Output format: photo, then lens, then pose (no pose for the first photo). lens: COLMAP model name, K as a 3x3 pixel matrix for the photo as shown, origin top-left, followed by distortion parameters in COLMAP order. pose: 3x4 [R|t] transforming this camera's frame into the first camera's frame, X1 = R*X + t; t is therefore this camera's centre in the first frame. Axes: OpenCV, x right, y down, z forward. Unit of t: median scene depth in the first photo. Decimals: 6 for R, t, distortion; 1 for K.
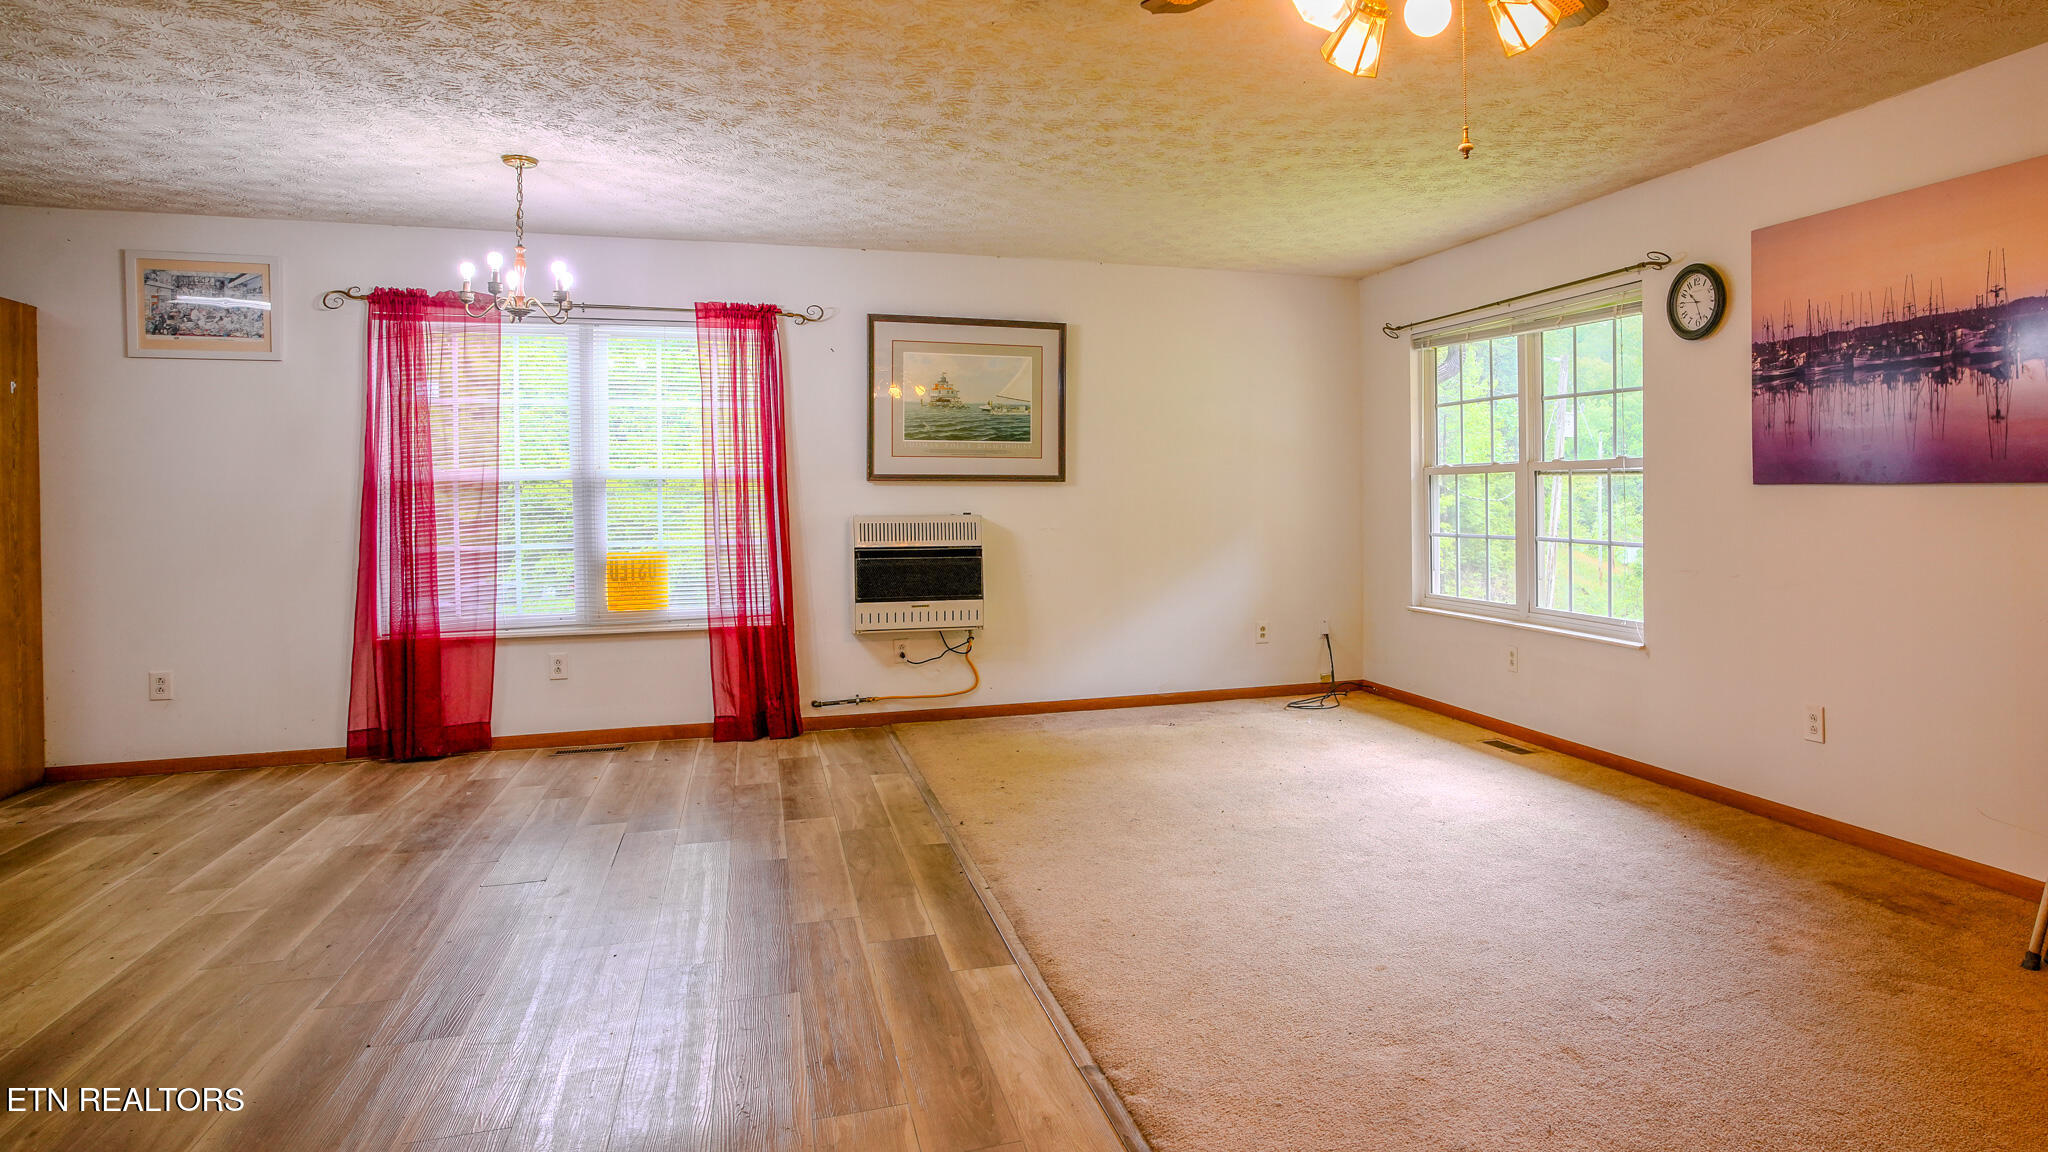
lens RADIAL K [[1157.5, 0, 1123.8], [0, 1157.5, 521.2], [0, 0, 1]] dist [-0.021074, 0.008614]
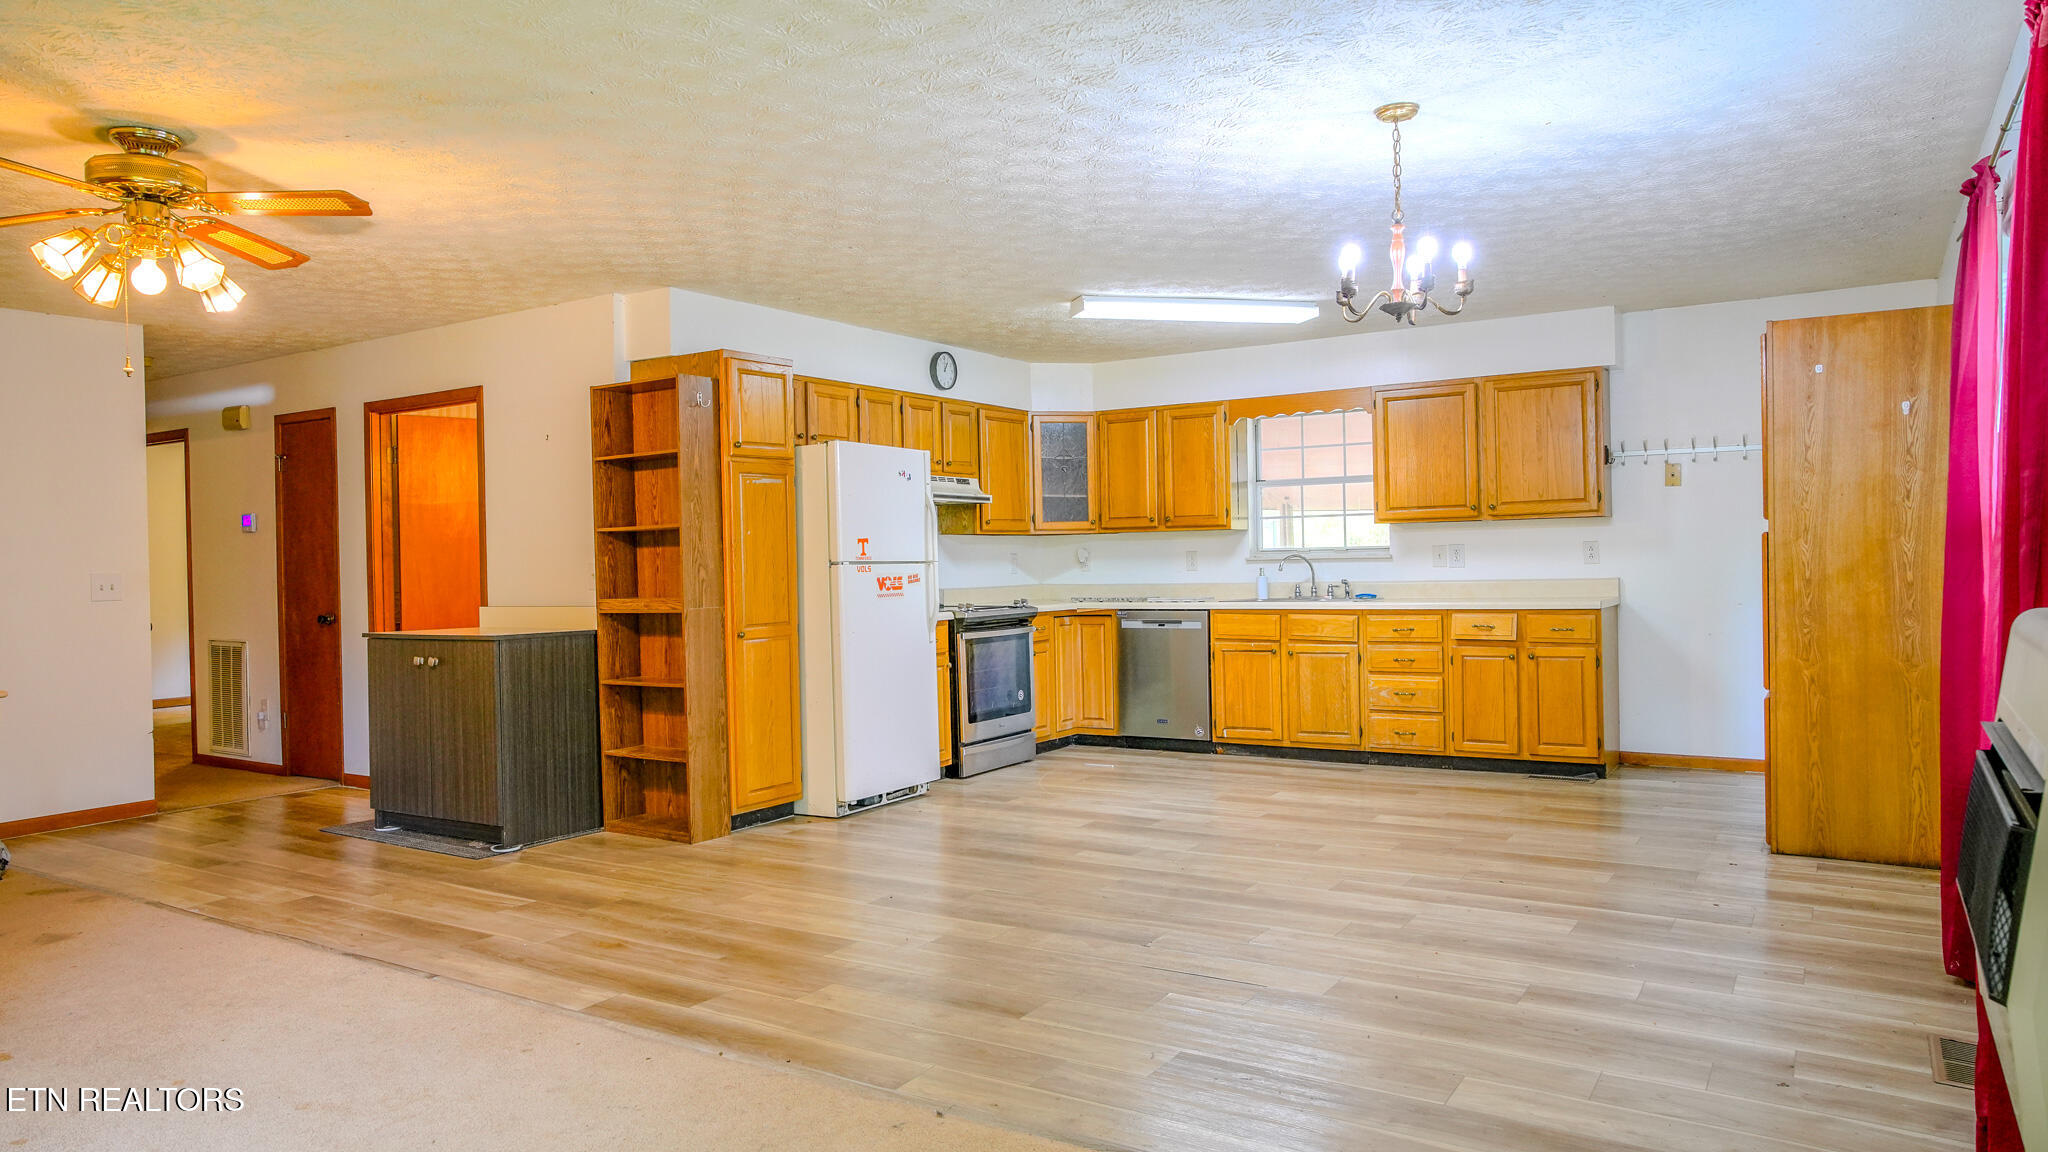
lens RADIAL K [[1340.7, 0, 1005.1], [0, 1340.7, 573.8], [0, 0, 1]] dist [0.009363, 0.002275]
pose [[-0.769478, 0.038707, -0.637499, 0.198278], [0.017412, 0.999062, 0.039643, -0.035221], [0.638435, 0.019404, -0.769431, 1.146019]]
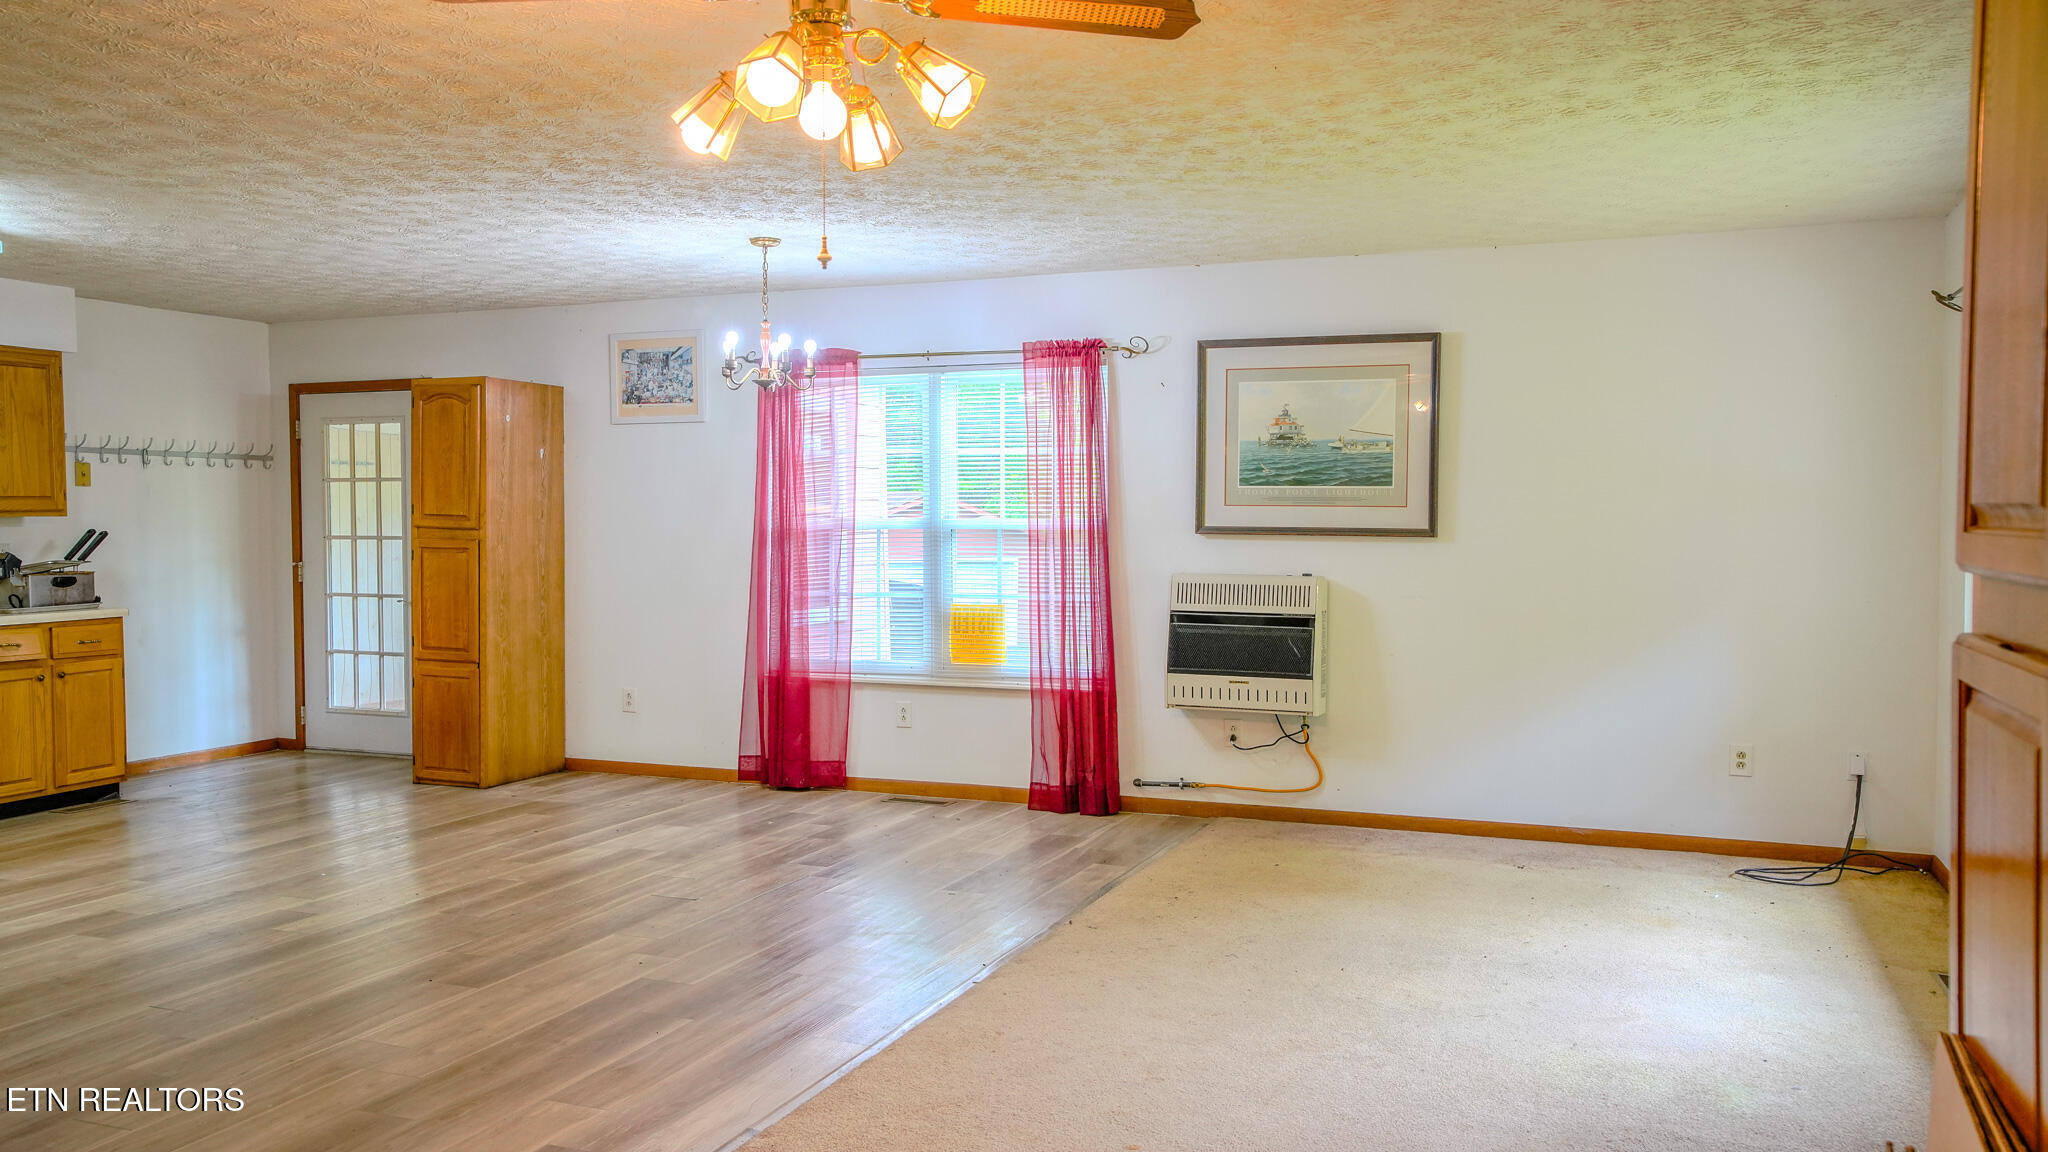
lens RADIAL K [[1536.1, 0, 1023.3], [0, 1536.1, 576.7], [0, 0, 1]] dist [0.012326, 0.004198]
pose [[0.768763, 0.033947, -0.638632, 0.436675], [-0.022595, 0.999408, 0.025926, -0.031081], [0.639135, -0.005501, 0.769075, 0.032612]]
